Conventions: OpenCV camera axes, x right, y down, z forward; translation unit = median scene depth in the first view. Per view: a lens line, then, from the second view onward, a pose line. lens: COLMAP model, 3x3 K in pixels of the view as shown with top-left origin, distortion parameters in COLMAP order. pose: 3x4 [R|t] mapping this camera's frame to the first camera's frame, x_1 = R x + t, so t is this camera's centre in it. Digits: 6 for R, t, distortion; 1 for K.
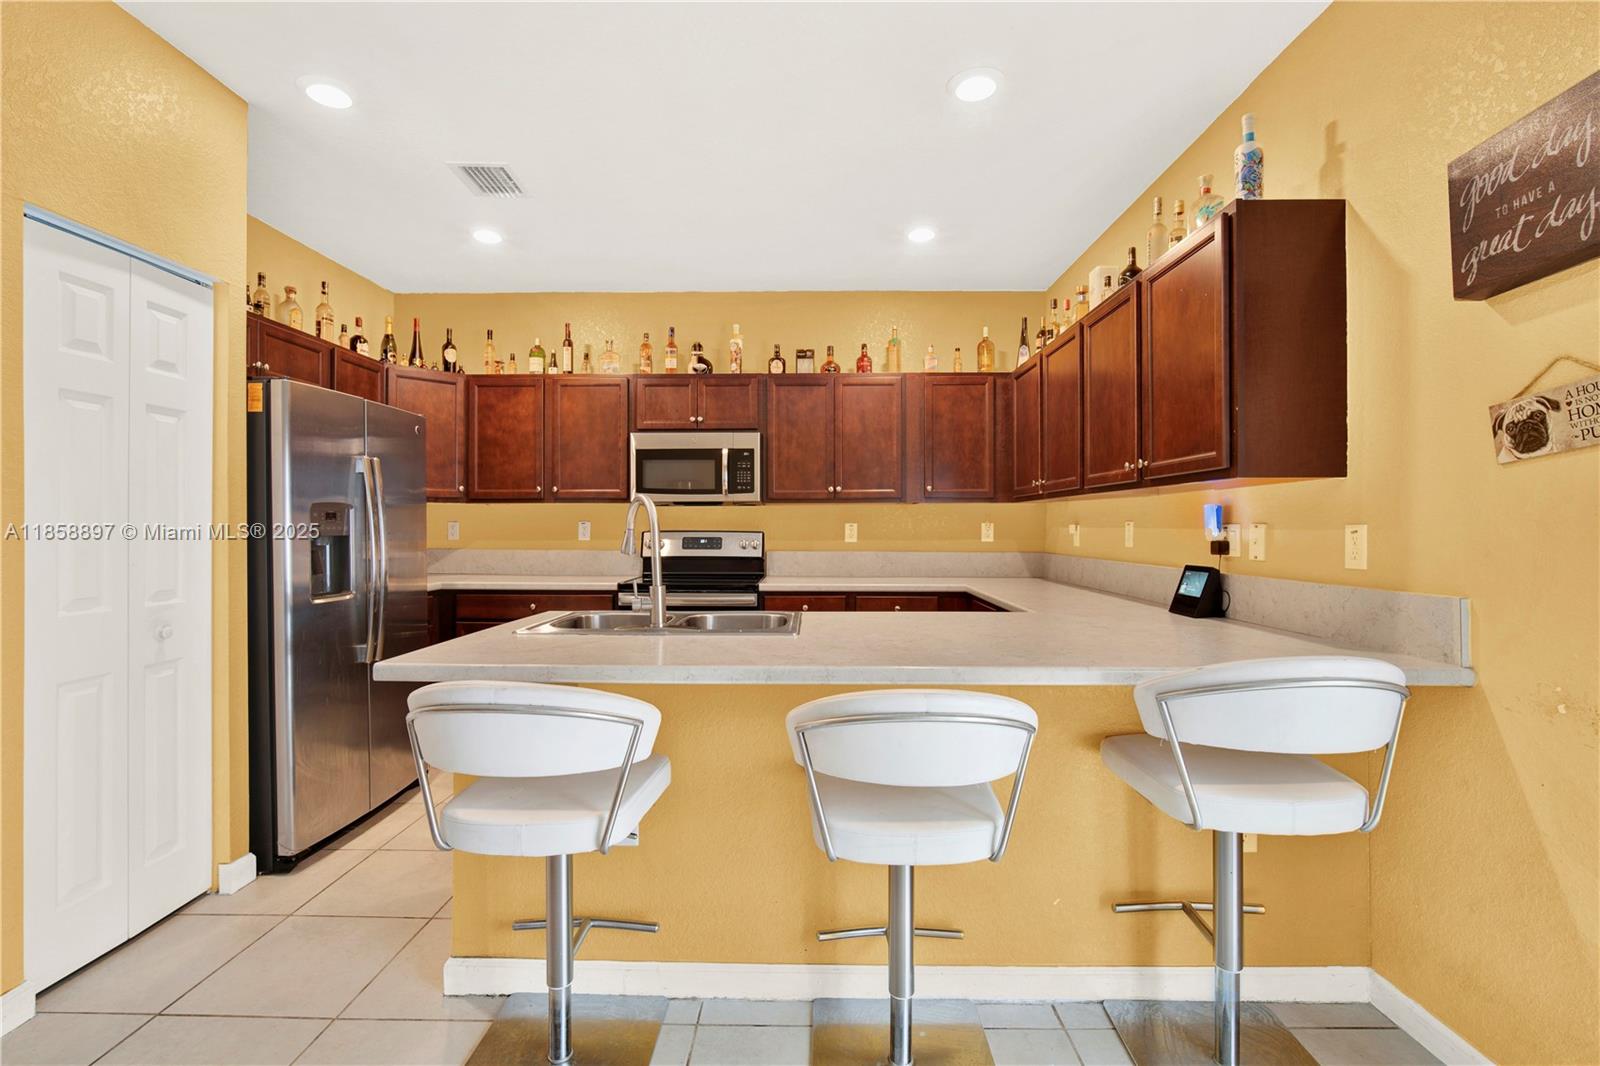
lens RADIAL K [[716.1, 0, 789.4], [0, 716.1, 525.8], [0, 0, 1]] dist [-0.013282, 0.001623]
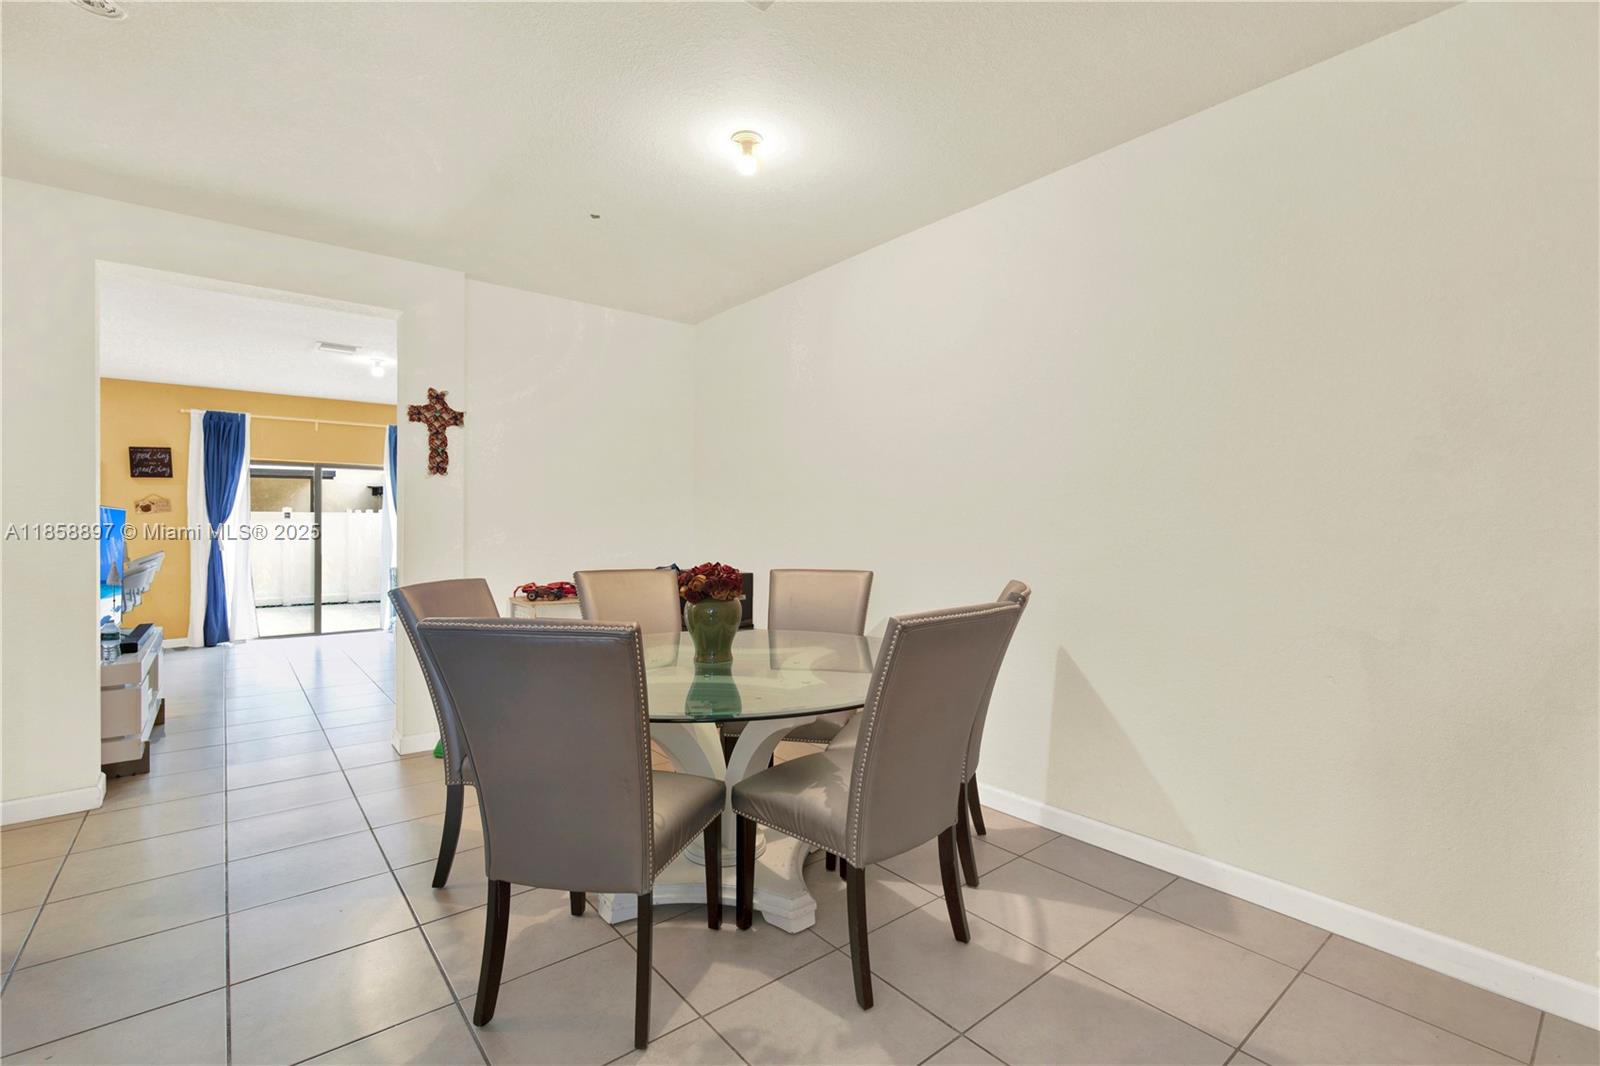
lens RADIAL K [[716.1, 0, 809.3], [0, 716.1, 524.3], [0, 0, 1]] dist [-0.013282, 0.001623]
pose [[-0.660708, 0.001699, 0.750641, -2.034430], [0.007050, 0.999967, 0.003943, -0.001872], [-0.750610, 0.007897, -0.660699, 0.281504]]
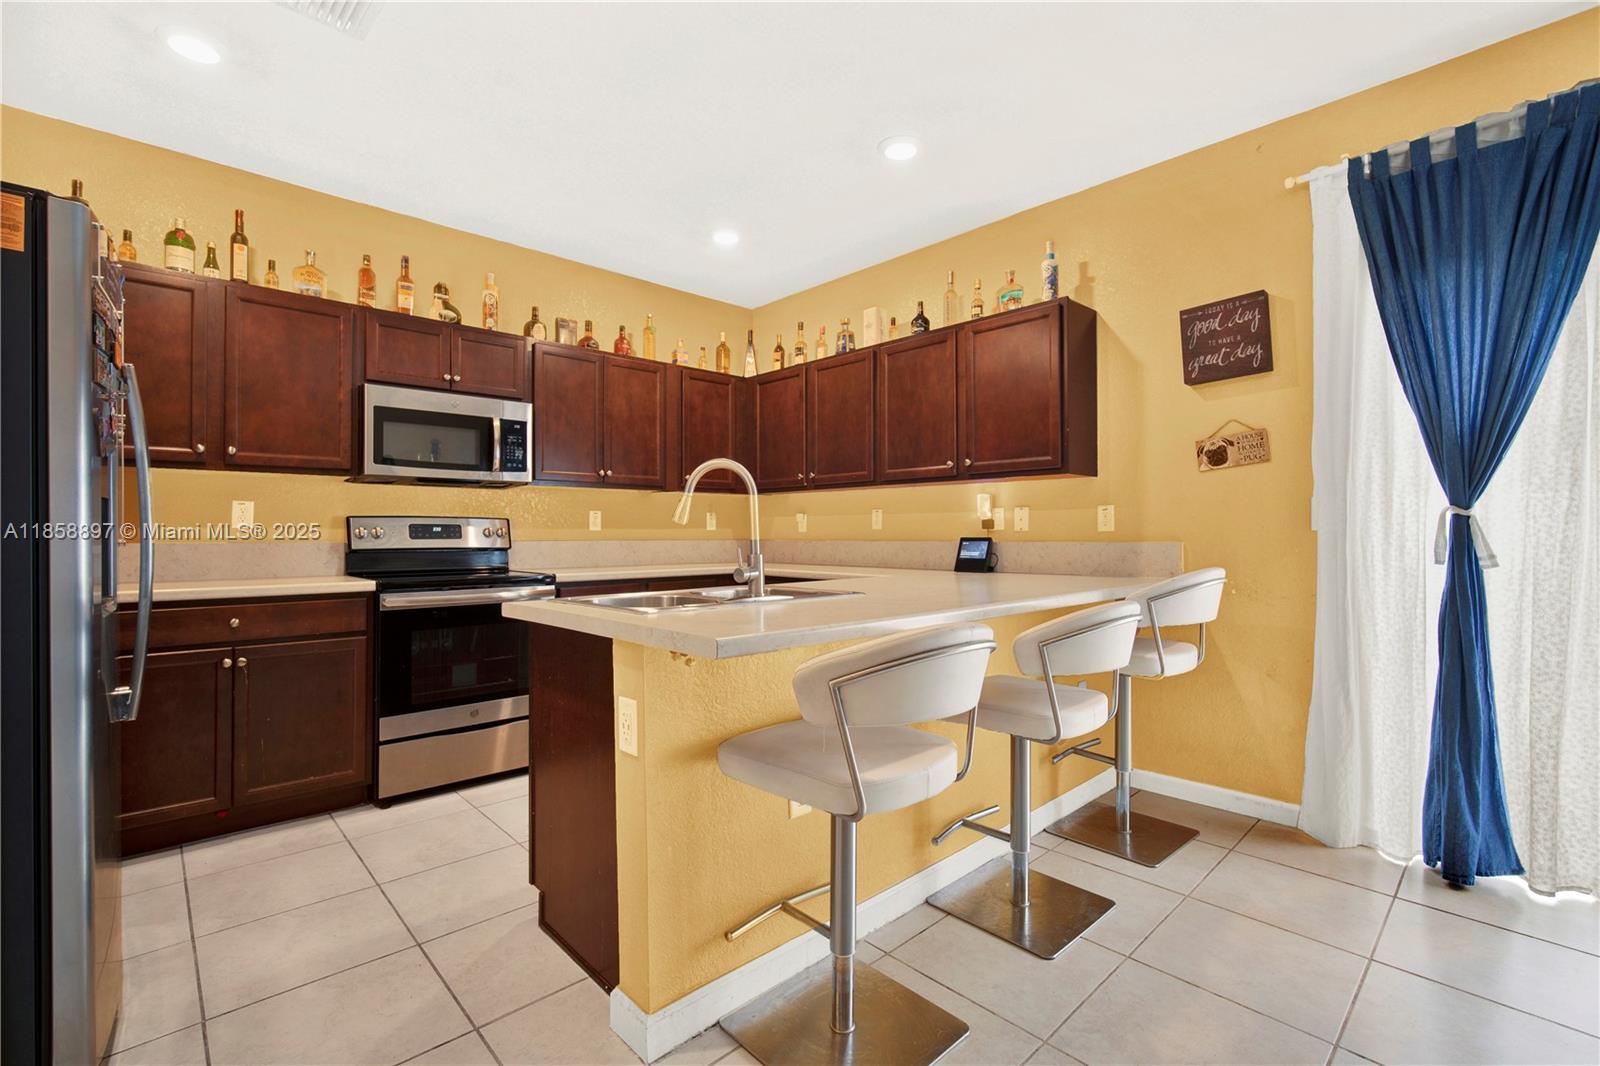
lens RADIAL K [[716.1, 0, 826.1], [0, 716.1, 524.9], [0, 0, 1]] dist [-0.013282, 0.001623]
pose [[0.703221, 0.003745, 0.710961, -0.414686], [0.003516, 0.999956, -0.008744, 0.027445], [-0.710963, 0.008649, 0.703177, 0.130703]]
